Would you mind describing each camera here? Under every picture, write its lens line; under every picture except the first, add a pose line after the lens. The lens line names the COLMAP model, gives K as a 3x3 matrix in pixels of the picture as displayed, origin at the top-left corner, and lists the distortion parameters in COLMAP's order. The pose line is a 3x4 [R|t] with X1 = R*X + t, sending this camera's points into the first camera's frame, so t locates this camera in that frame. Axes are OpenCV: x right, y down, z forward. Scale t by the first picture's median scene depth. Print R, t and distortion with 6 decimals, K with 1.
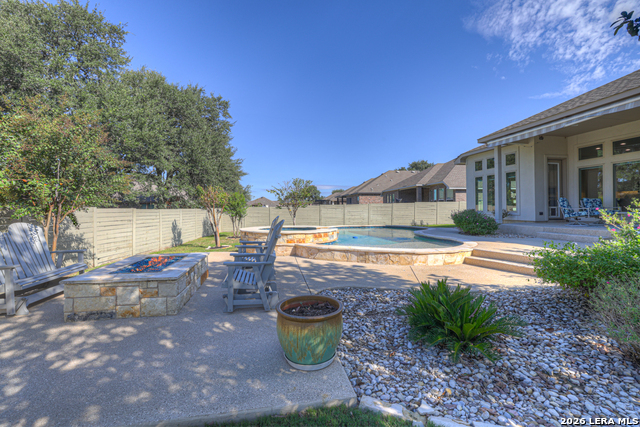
lens RADIAL K [[272.1, 0, 320.0], [0, 272.1, 213.5], [0, 0, 1]] dist [-0.027917, 0.011089]
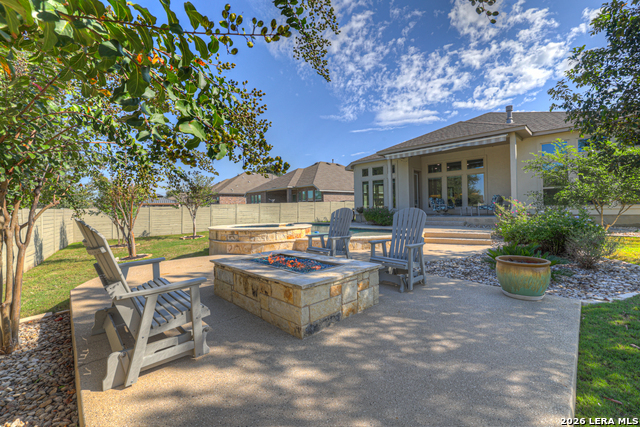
lens RADIAL K [[271.4, 0, 318.3], [0, 271.4, 205.6], [0, 0, 1]] dist [-0.046076, 0.018932]
pose [[0.829651, -0.002799, 0.558275, -0.208671], [0.022789, 0.999324, -0.028857, 0.007174], [-0.557817, 0.036664, 0.829154, 0.048074]]
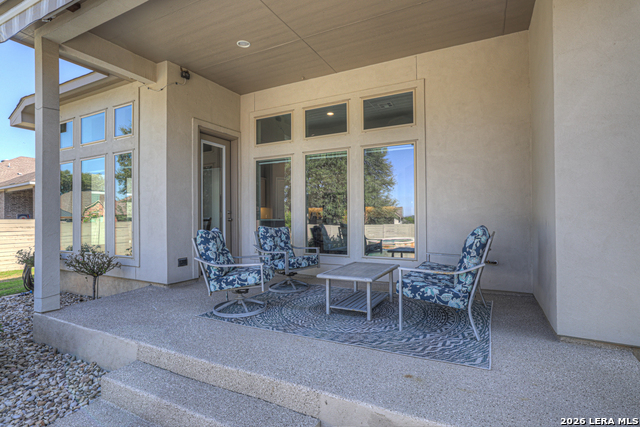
lens RADIAL K [[326.7, 0, 320.0], [0, 326.7, 213.5], [0, 0, 1]] dist [-0.000490, -0.000021]
pose [[0.617375, 0.012411, 0.786571, 0.301855], [0.010924, 0.999644, -0.024347, -0.030367], [-0.786593, 0.023624, 0.617019, 0.287648]]
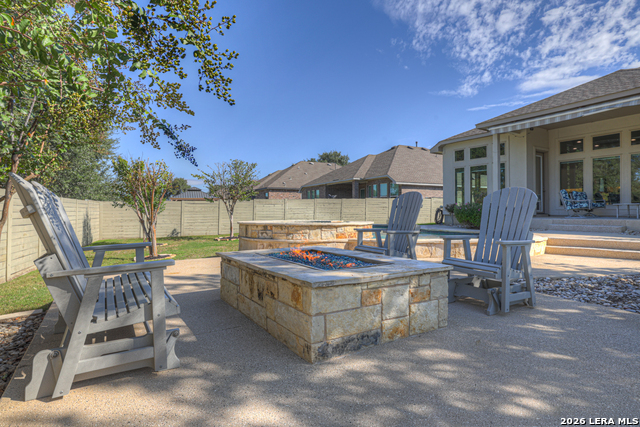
lens RADIAL K [[355.6, 0, 320.8], [0, 355.6, 205.5], [0, 0, 1]] dist [-0.015369, 0.020825]
pose [[0.930042, 0.009934, 0.367318, -0.184716], [0.003232, 0.999375, -0.035211, 0.019867], [-0.367438, 0.033934, 0.929429, 0.053147]]
